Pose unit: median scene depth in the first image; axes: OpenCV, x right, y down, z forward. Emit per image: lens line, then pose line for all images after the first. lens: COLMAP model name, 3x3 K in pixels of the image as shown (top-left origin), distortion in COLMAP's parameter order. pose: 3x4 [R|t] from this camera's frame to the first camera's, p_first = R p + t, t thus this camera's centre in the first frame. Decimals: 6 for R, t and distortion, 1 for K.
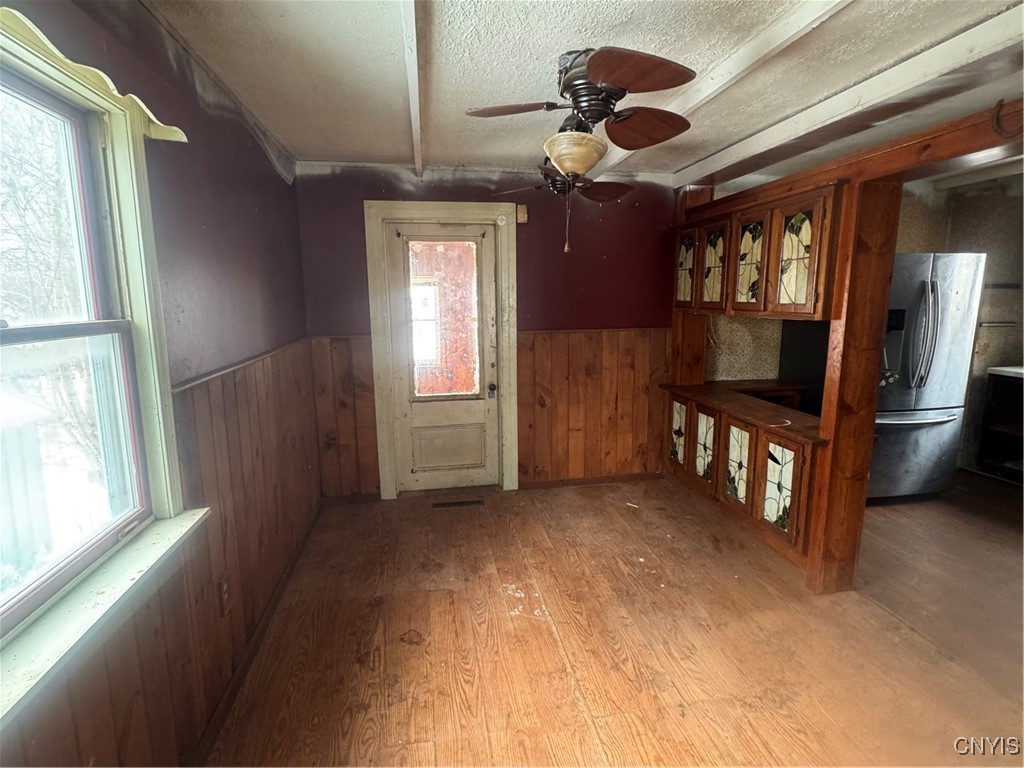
lens RADIAL K [[515.8, 0, 512.3], [0, 515.8, 385.2], [0, 0, 1]] dist [-0.005783, -0.000883]
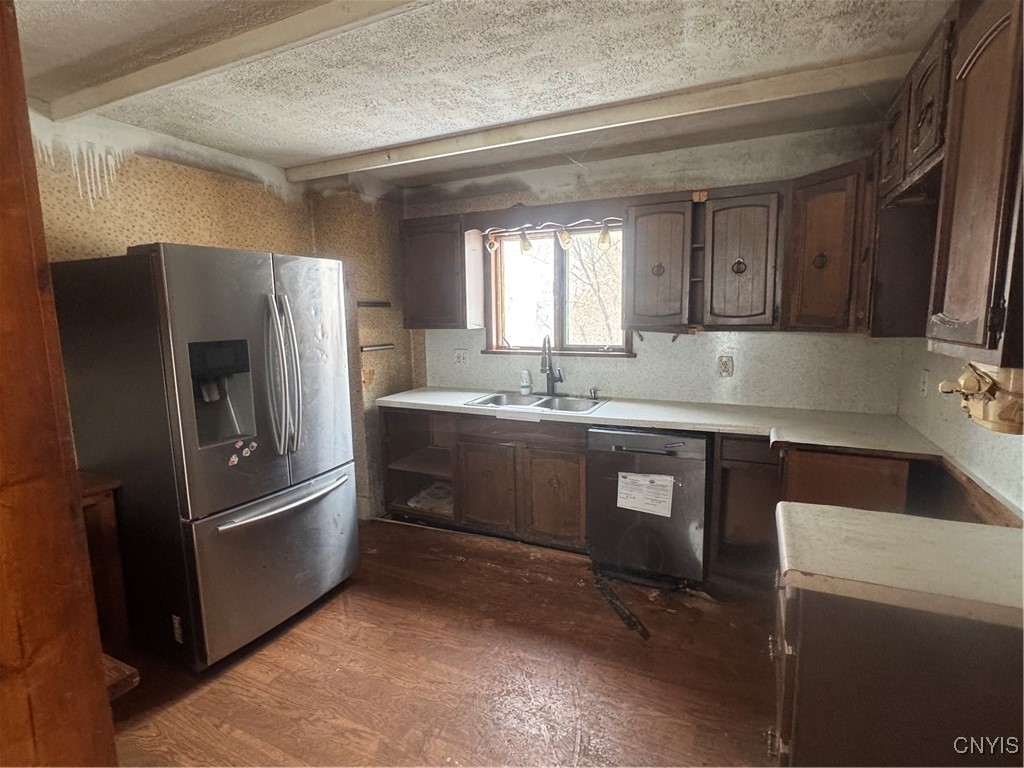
lens RADIAL K [[515.8, 0, 513.2], [0, 515.8, 384.3], [0, 0, 1]] dist [-0.005783, -0.000883]
pose [[0.570202, -0.118400, 0.812928, 0.262762], [0.150806, 0.987829, 0.038096, -0.041165], [-0.807544, 0.100872, 0.581117, 0.227984]]
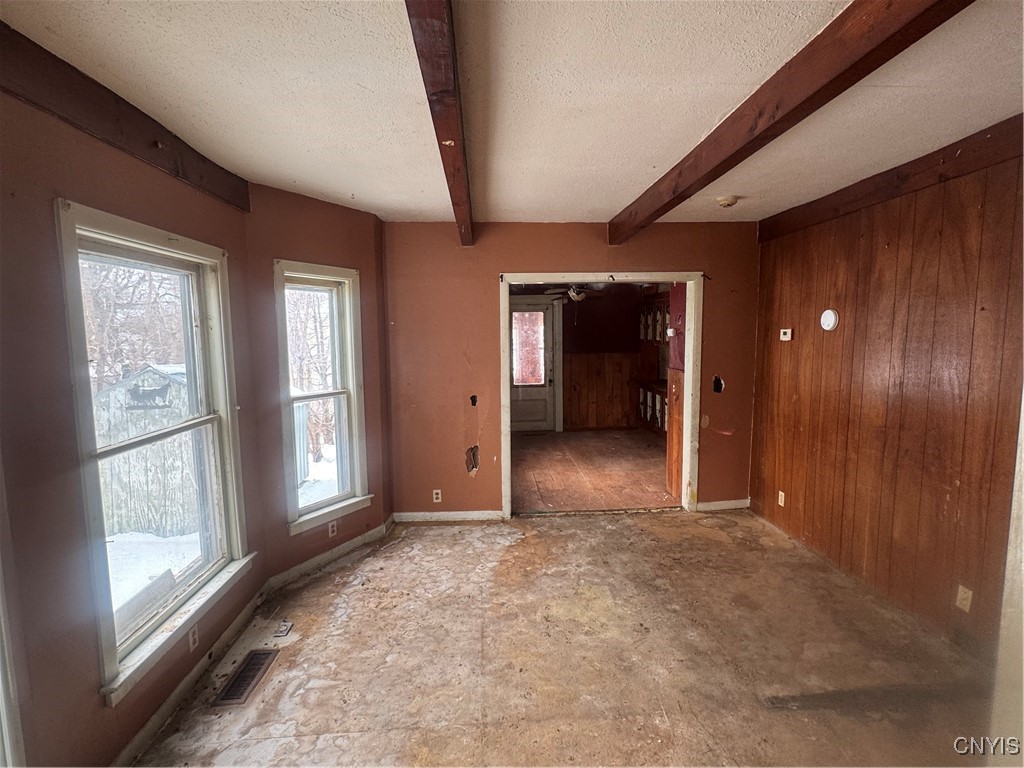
lens RADIAL K [[515.8, 0, 513.1], [0, 515.8, 386.3], [0, 0, 1]] dist [-0.005783, -0.000883]
pose [[0.994021, 0.006766, -0.108982, 0.040085], [-0.012997, 0.998314, -0.056567, 0.153431], [0.108416, 0.057645, 0.992433, -1.126483]]
